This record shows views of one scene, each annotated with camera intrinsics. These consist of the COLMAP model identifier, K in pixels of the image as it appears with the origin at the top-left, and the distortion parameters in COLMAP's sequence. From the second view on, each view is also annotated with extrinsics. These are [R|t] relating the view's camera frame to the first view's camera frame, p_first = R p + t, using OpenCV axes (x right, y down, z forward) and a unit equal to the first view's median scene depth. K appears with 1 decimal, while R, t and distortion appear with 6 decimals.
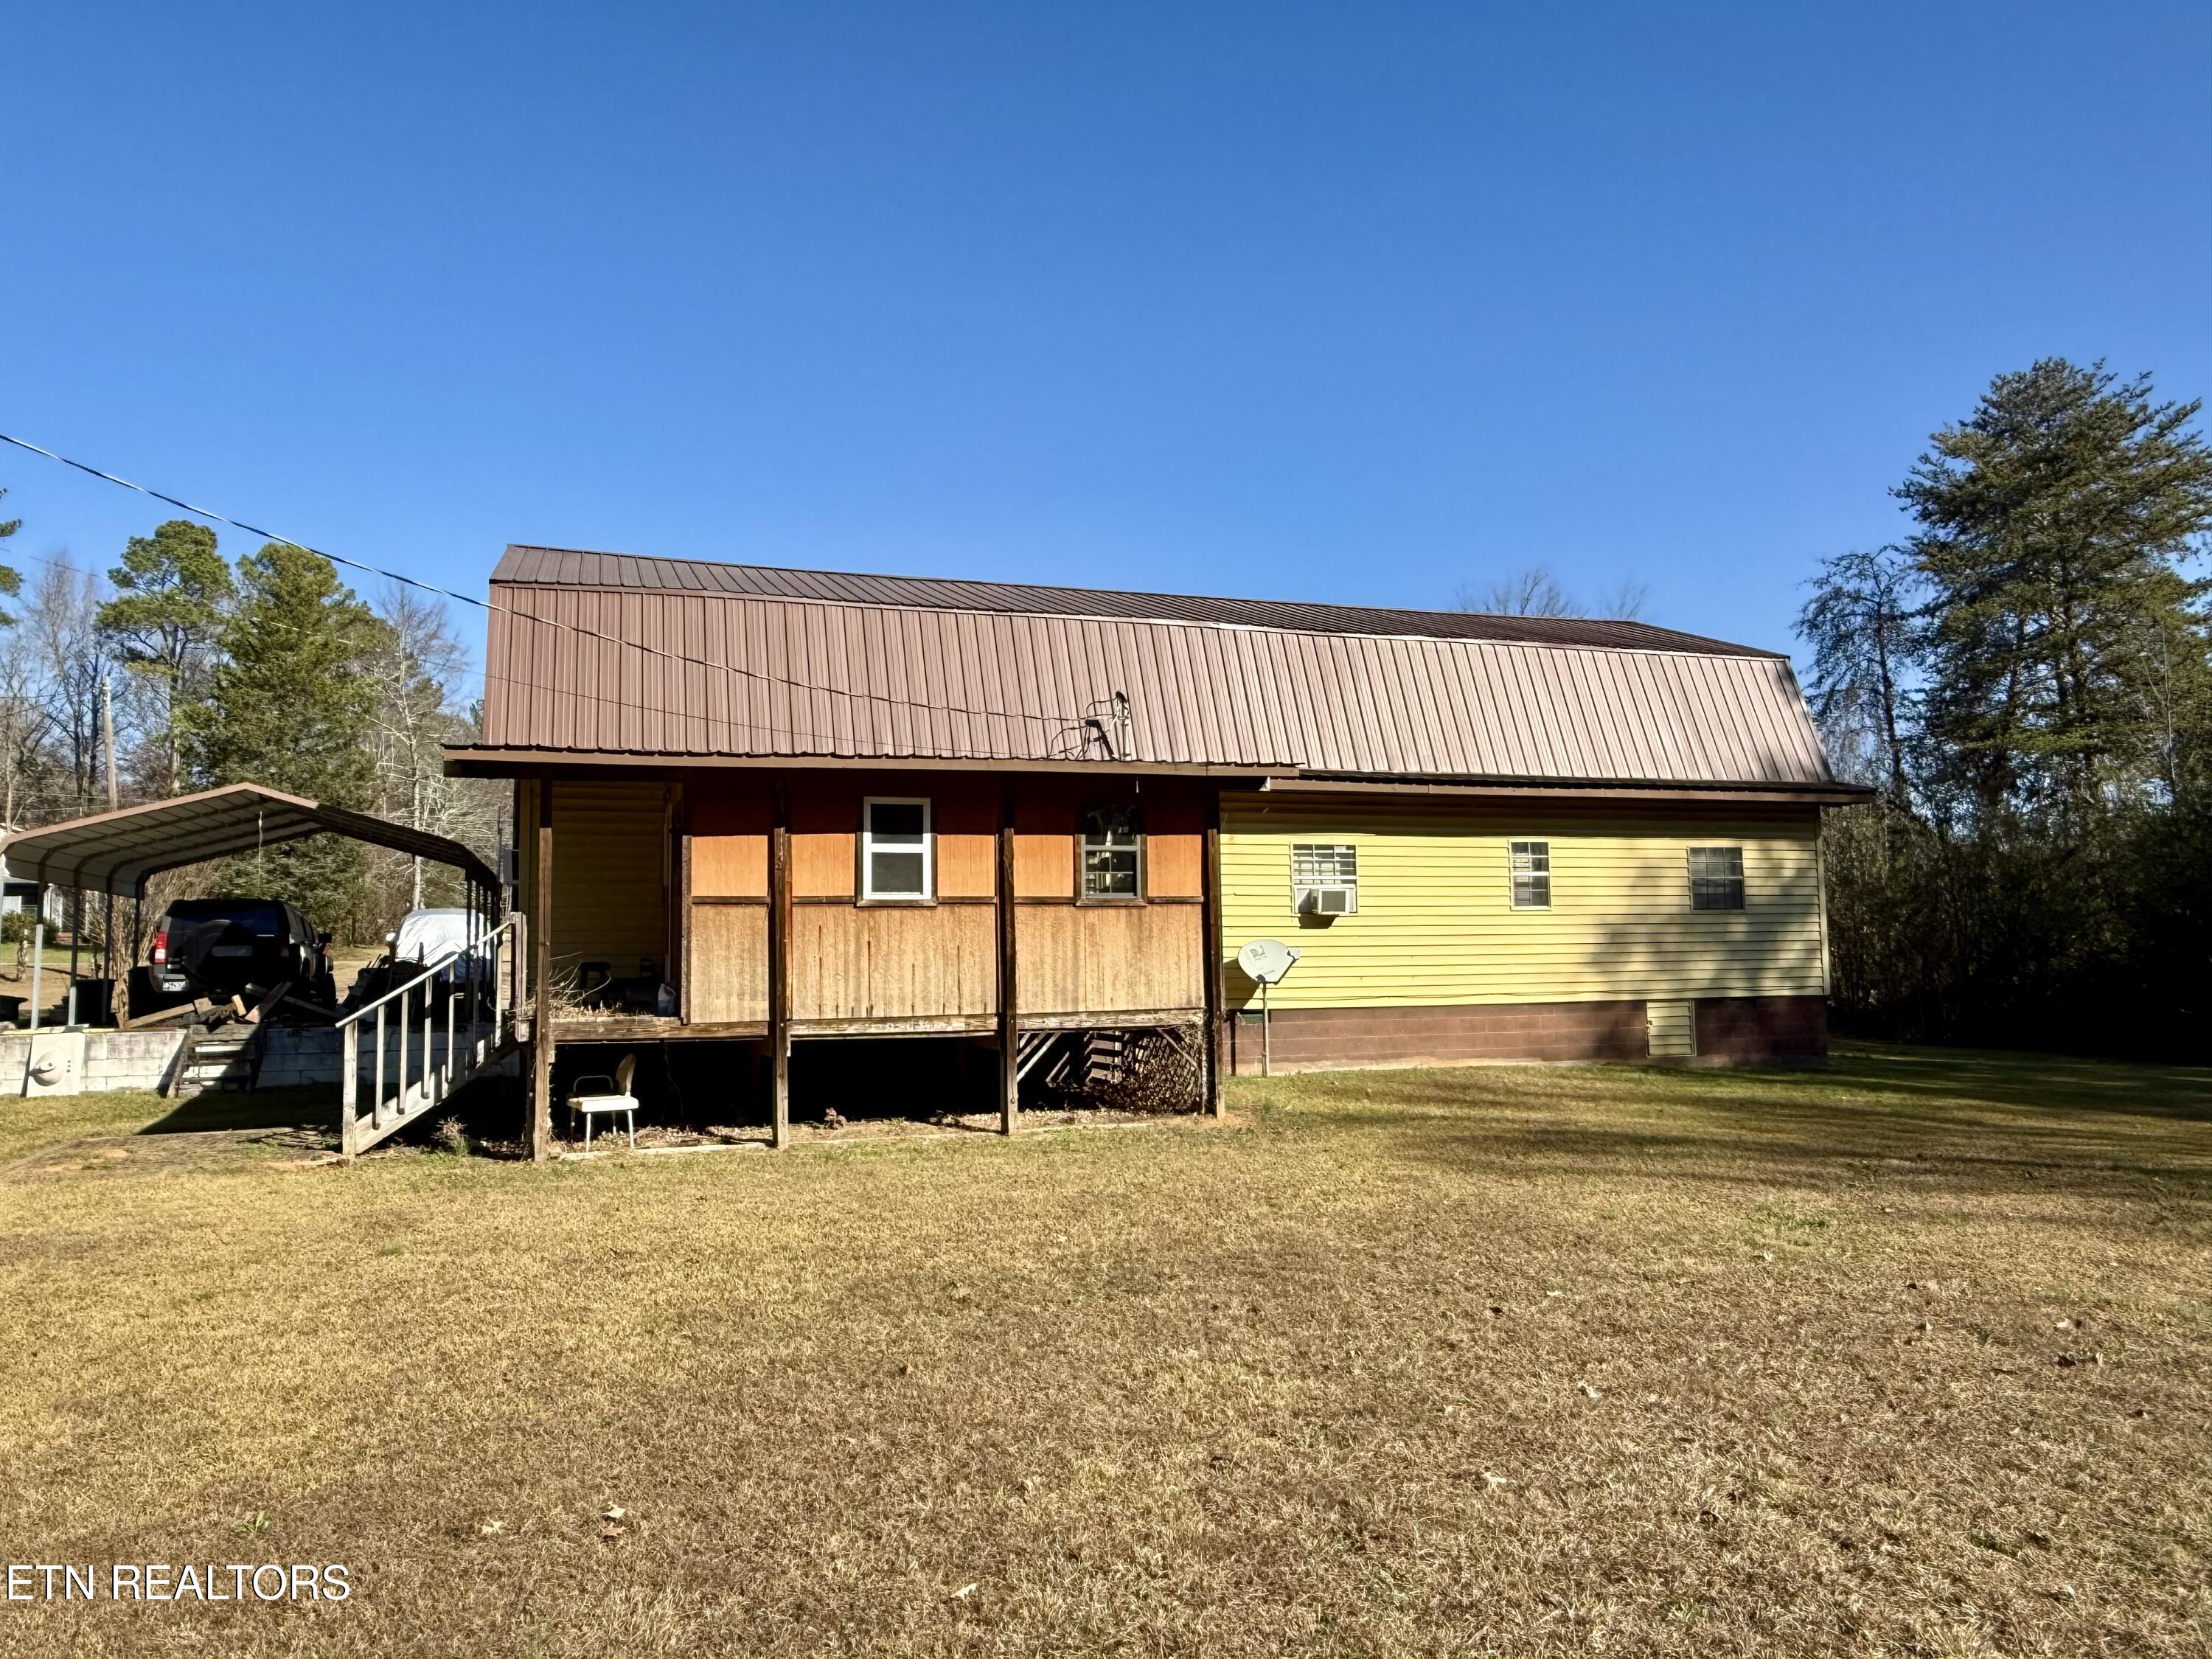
lens RADIAL K [[1483.3, 0, 1108.3], [0, 1483.3, 833.7], [0, 0, 1]] dist [-0.002493, -0.002496]
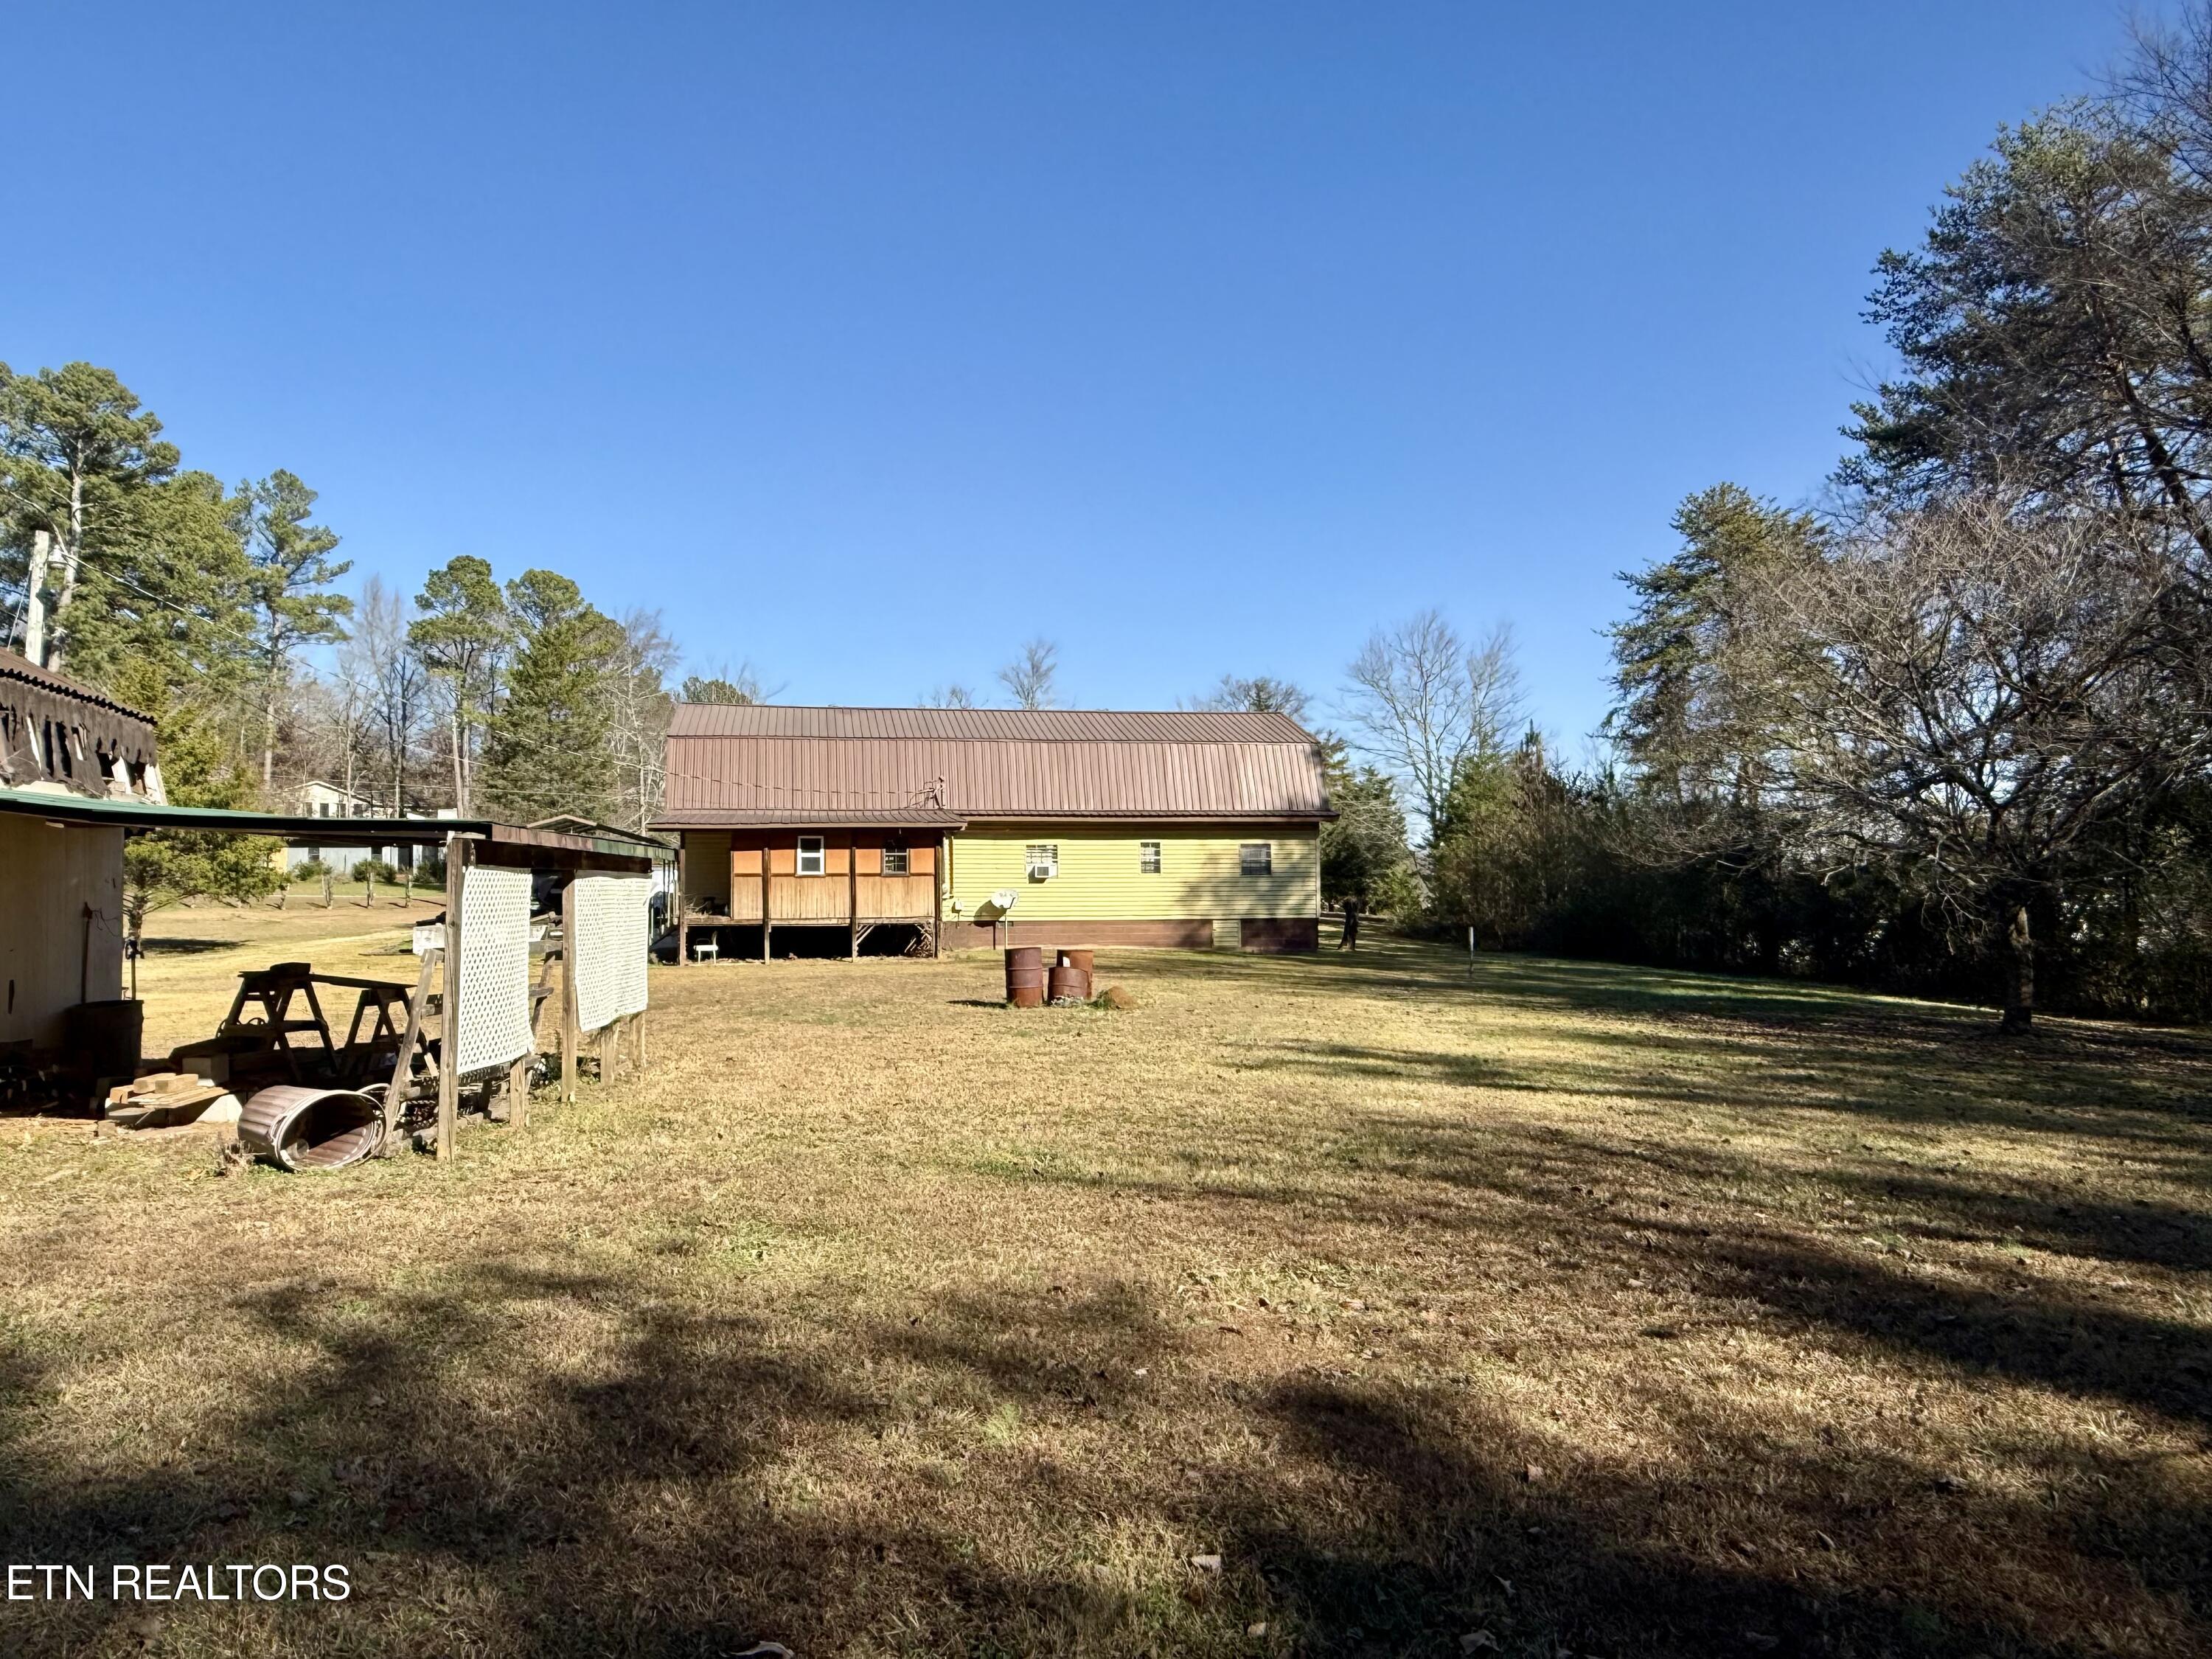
lens RADIAL K [[1483.3, 0, 1104.0], [0, 1483.3, 828.5], [0, 0, 1]] dist [-0.002493, -0.002496]
pose [[0.990785, 0.000424, -0.135442, 0.501445], [0.004555, 0.999325, 0.036442, -0.089704], [0.135366, -0.036723, 0.990115, -1.059256]]
